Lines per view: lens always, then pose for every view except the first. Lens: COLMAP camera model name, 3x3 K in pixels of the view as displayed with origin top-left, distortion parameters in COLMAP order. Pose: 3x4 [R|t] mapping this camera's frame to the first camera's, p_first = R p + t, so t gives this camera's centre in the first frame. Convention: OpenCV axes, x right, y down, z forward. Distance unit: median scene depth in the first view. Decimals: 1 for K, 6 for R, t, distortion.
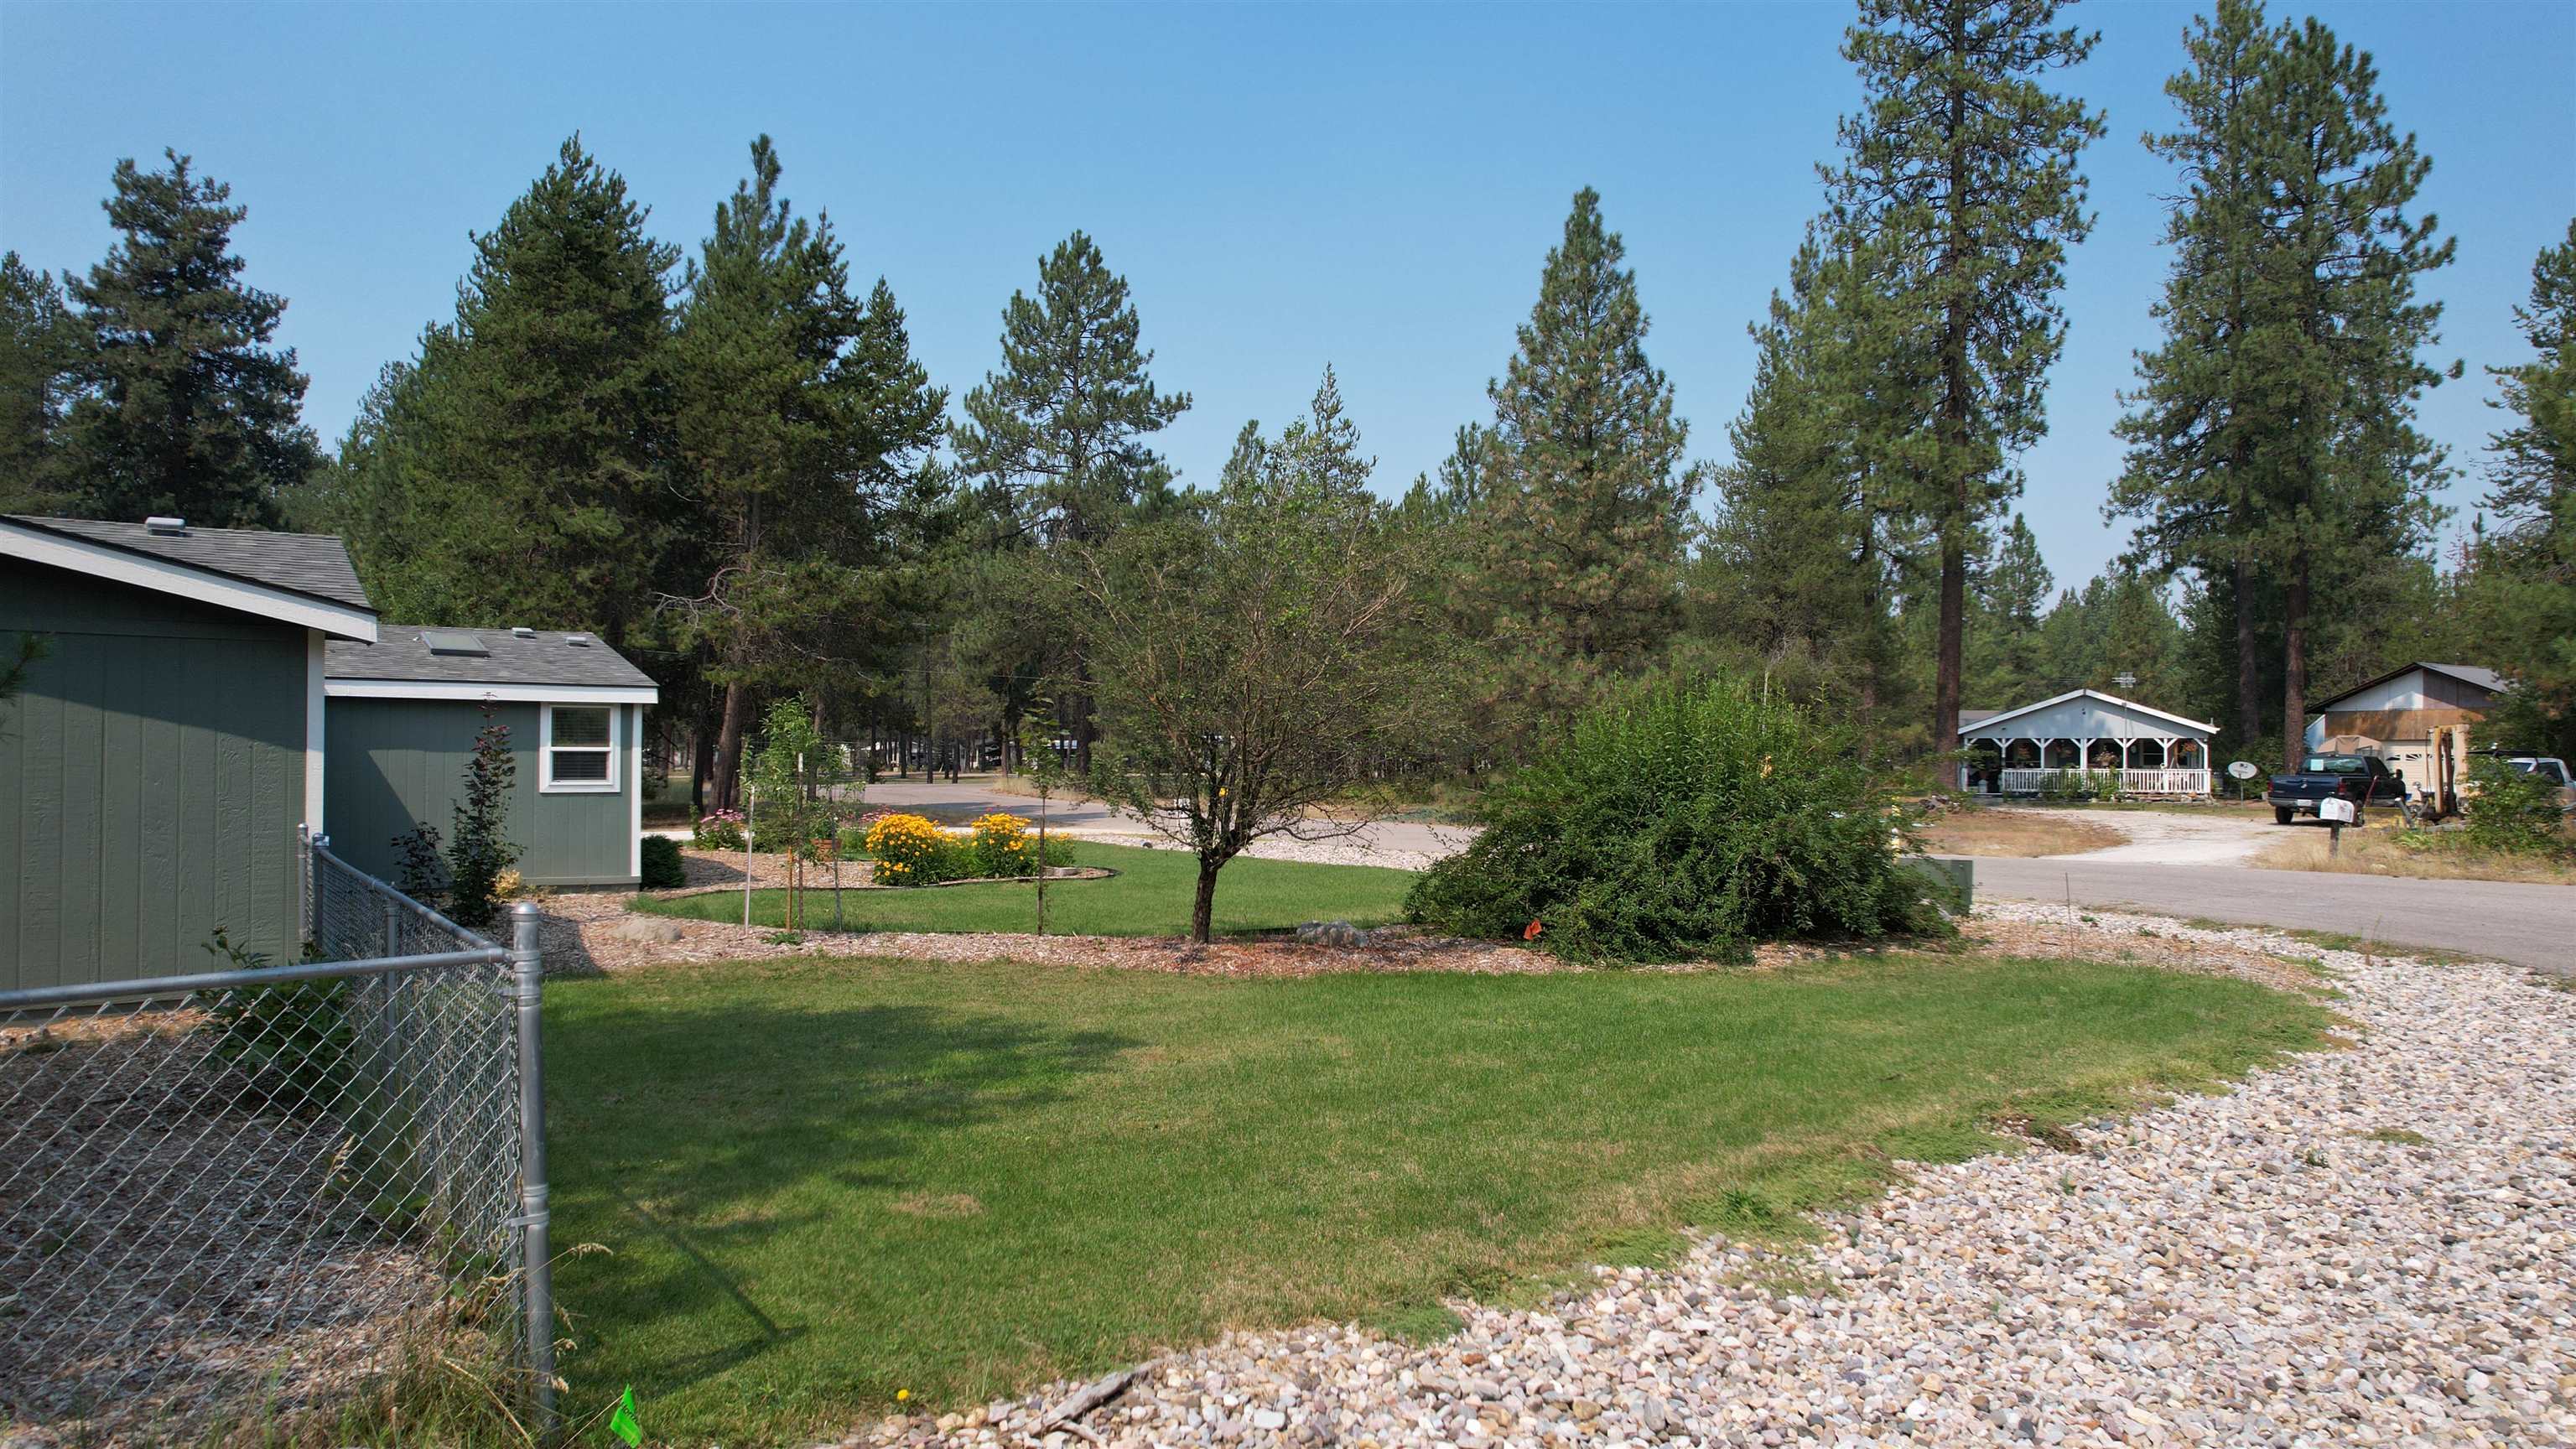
lens RADIAL K [[1650.8, 0, 1302.9], [0, 1650.8, 740.8], [0, 0, 1]] dist [-0.040233, 0.029543]
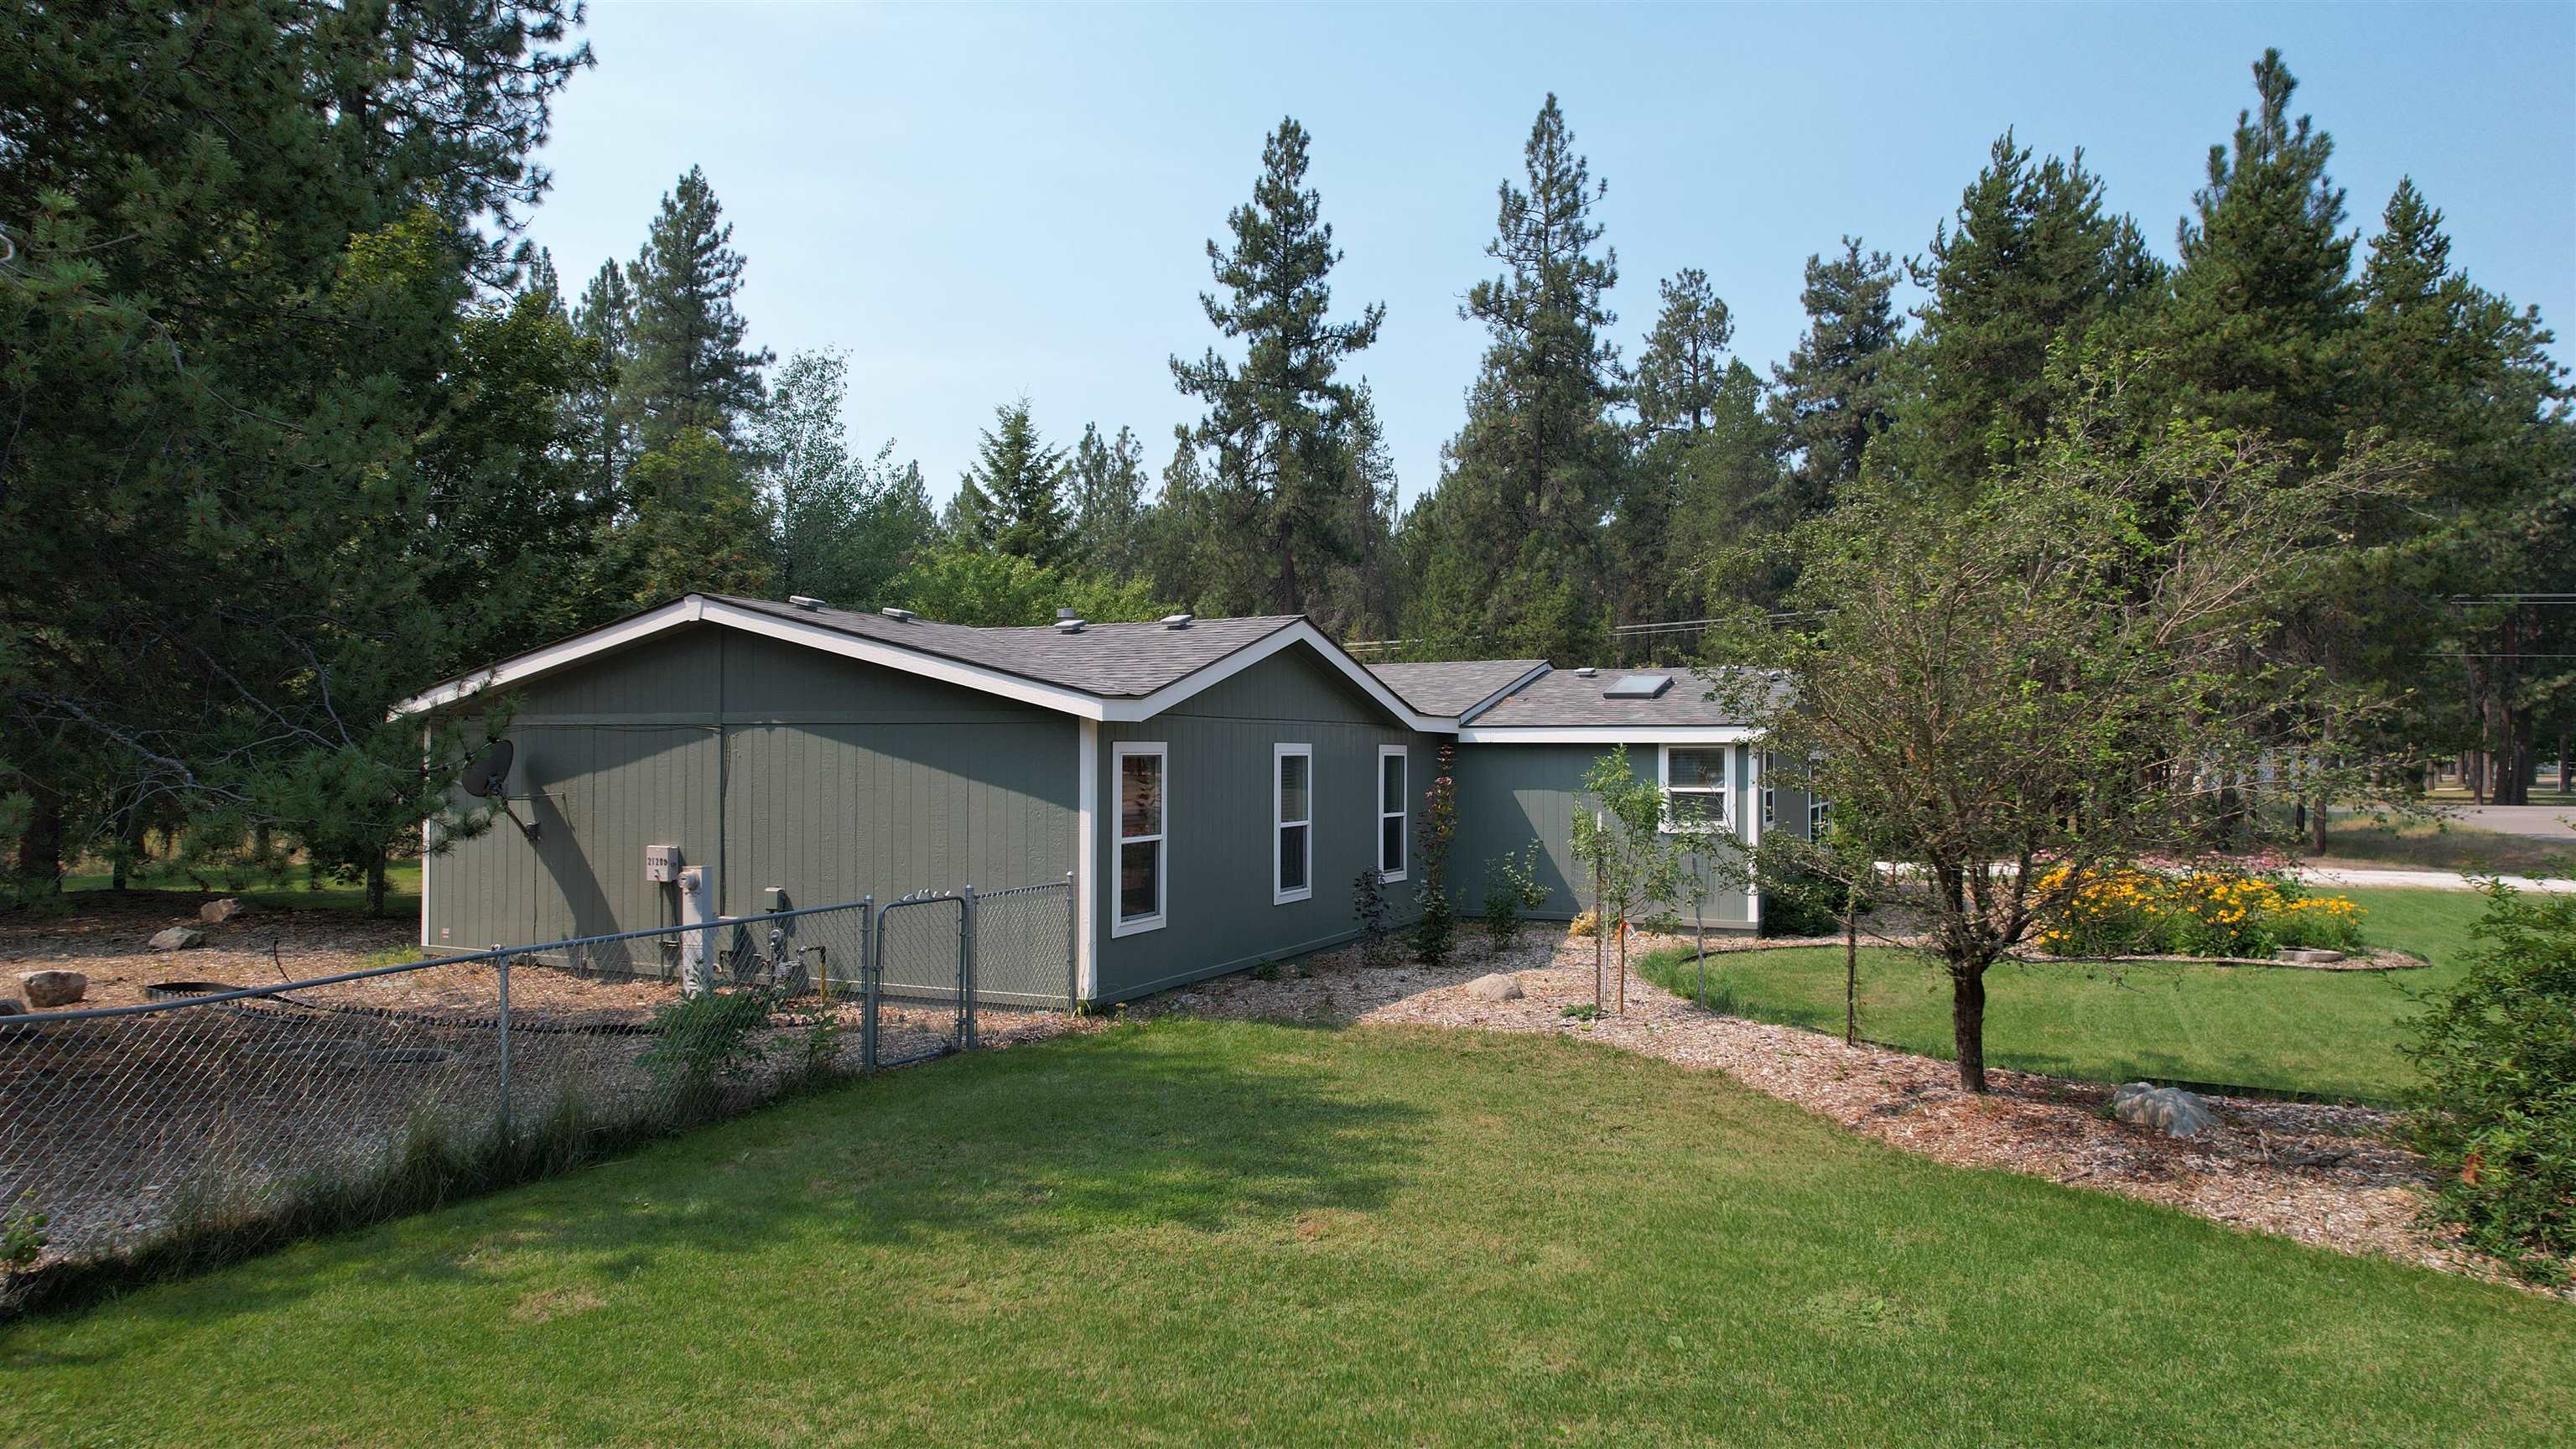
lens RADIAL K [[1650.8, 0, 1292.4], [0, 1650.8, 730.9], [0, 0, 1]] dist [-0.040233, 0.029543]
pose [[0.513747, -0.017654, -0.857760, 0.137173], [0.010605, 0.999843, -0.014227, -0.008871], [0.857876, -0.001788, 0.513853, 0.131869]]
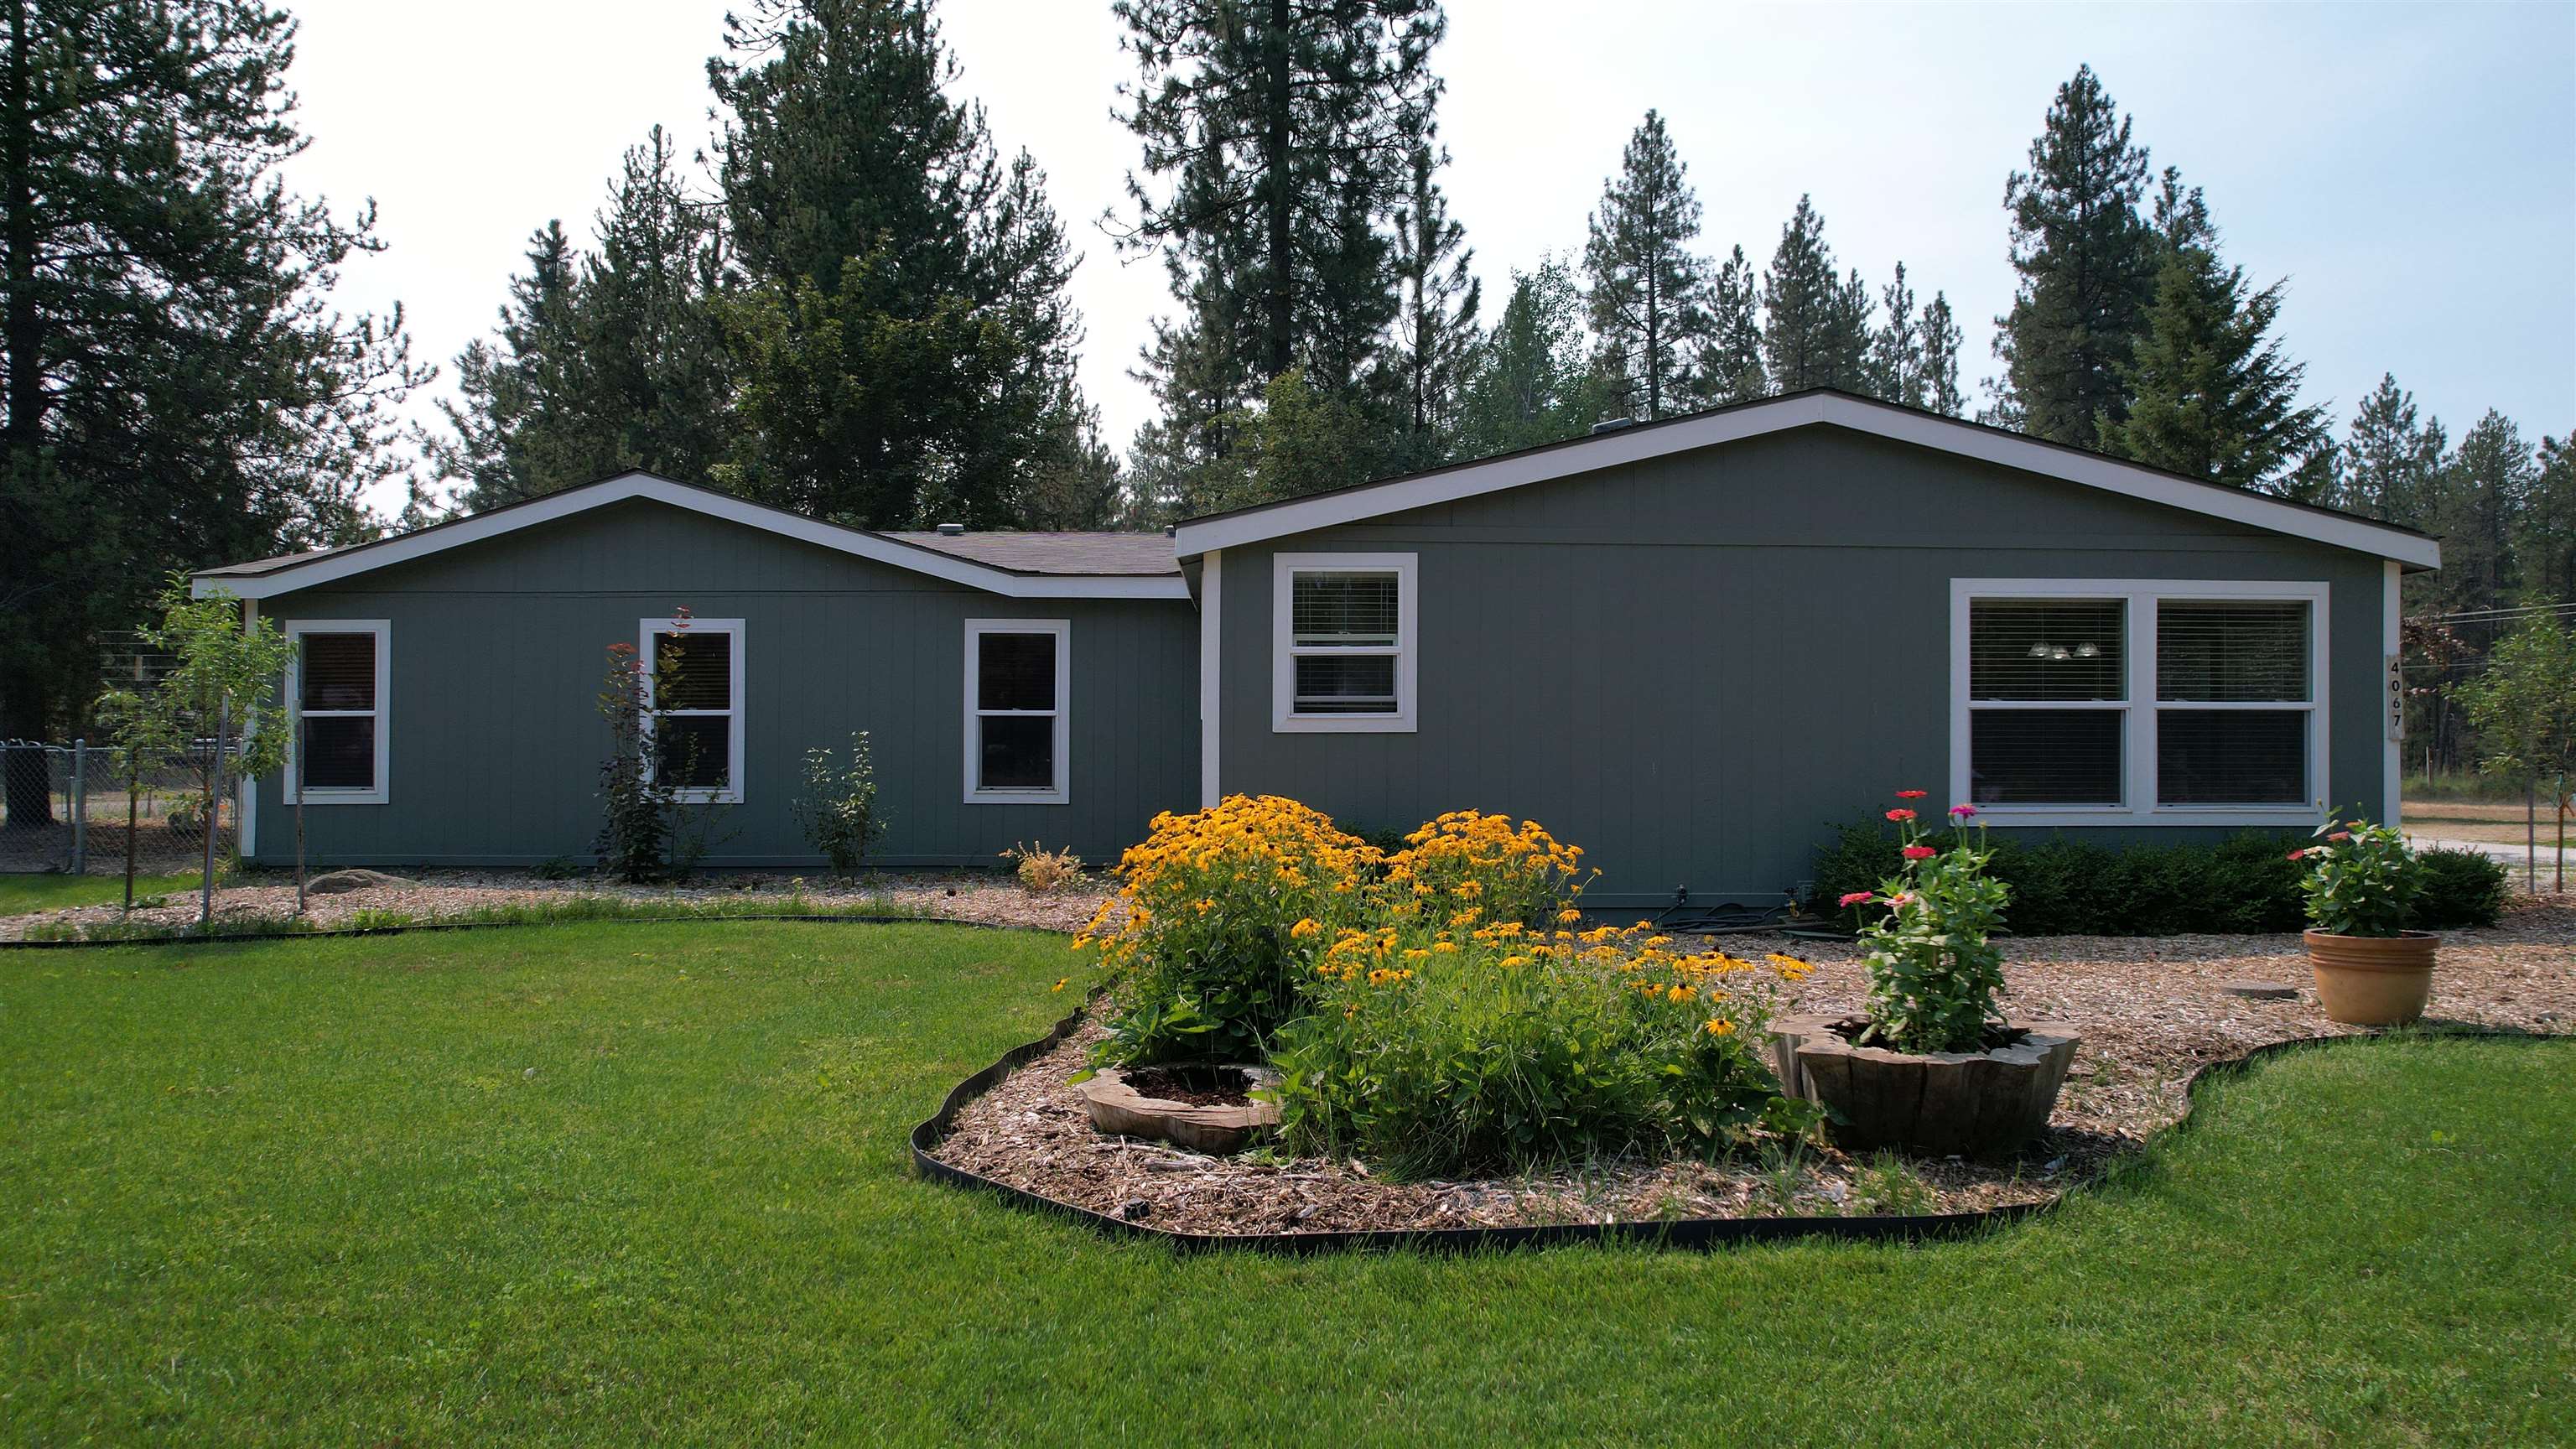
lens RADIAL K [[1650.8, 0, 1295.7], [0, 1650.8, 724.2], [0, 0, 1]] dist [-0.040233, 0.029543]
pose [[-0.534774, -0.023988, -0.844655, 0.009287], [0.005954, 0.999465, -0.032154, 0.023883], [0.844974, -0.022225, -0.534345, 0.652744]]
